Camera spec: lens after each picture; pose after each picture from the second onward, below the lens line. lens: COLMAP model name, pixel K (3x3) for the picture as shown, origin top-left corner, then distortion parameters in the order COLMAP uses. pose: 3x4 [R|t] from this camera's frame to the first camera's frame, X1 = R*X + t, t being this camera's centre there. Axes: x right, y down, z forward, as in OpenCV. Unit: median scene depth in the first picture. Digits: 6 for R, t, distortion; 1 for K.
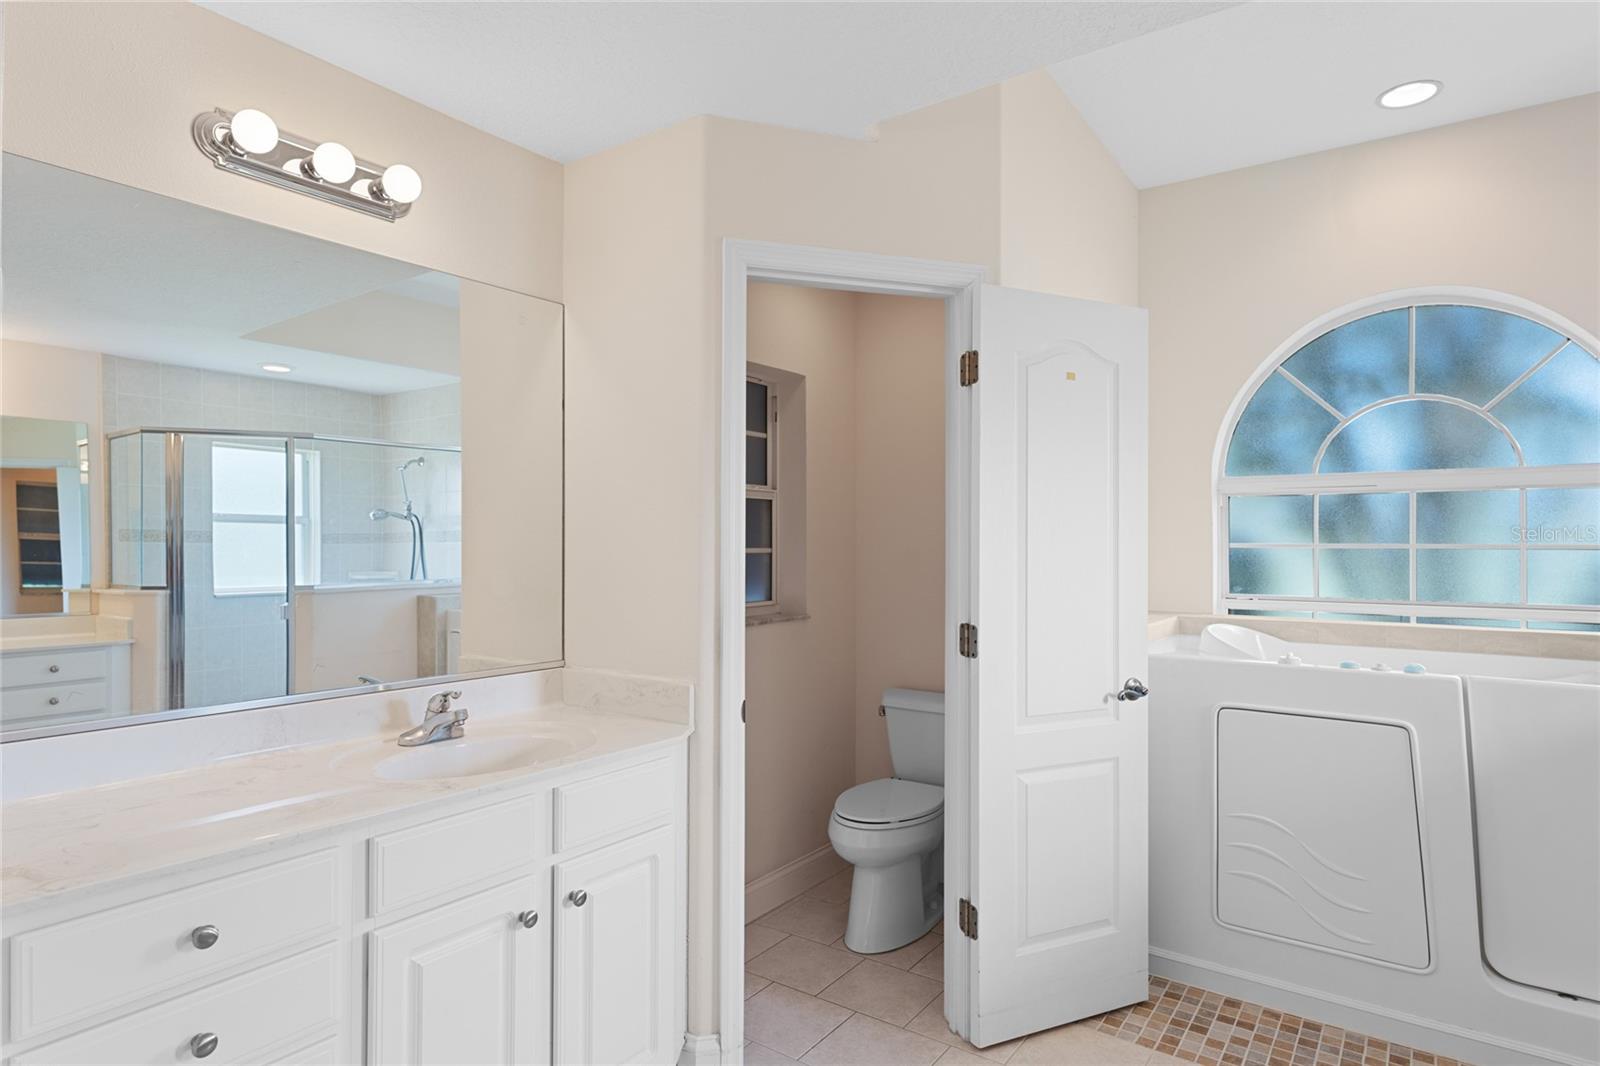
lens RADIAL K [[890.0, 0, 833.1], [0, 890.0, 525.3], [0, 0, 1]] dist [0.005511, 0.003542]
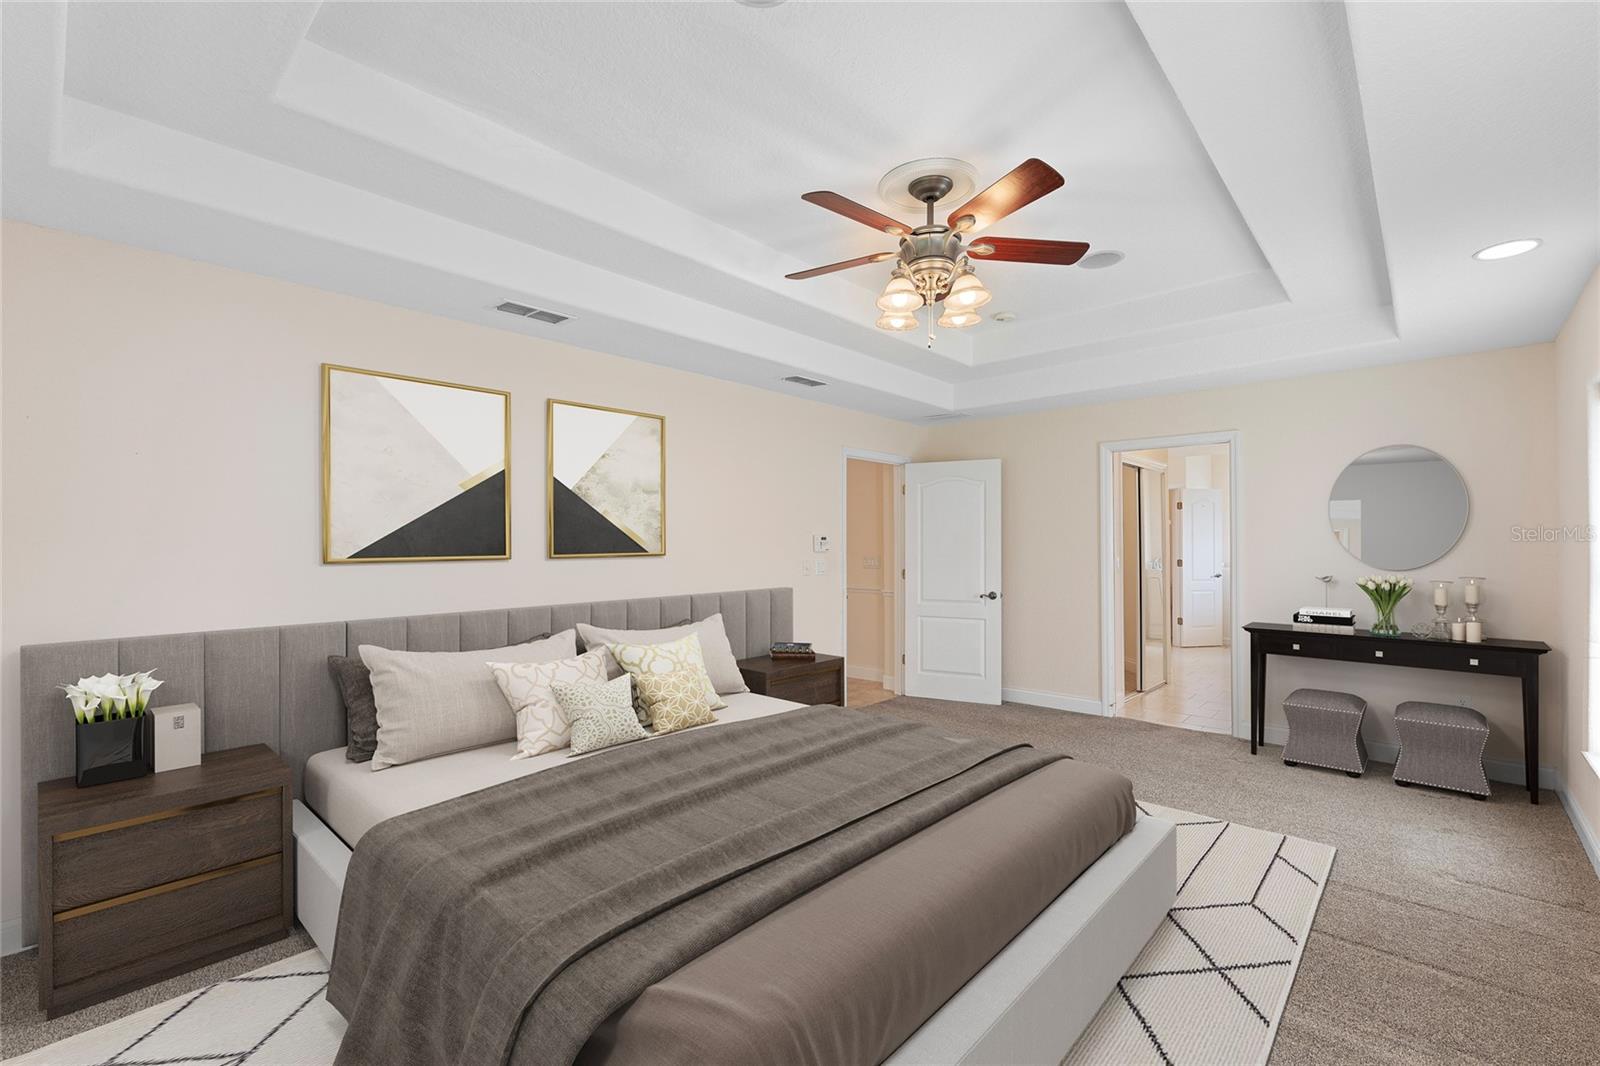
lens RADIAL K [[692.1, 0, 804.3], [0, 692.1, 534.4], [0, 0, 1]] dist [-0.000545, -0.000049]
pose [[0.991690, -0.004705, -0.128567, -1.361887], [0.005173, 0.999981, 0.003314, -0.046538], [0.128548, -0.003951, 0.991695, -2.925119]]
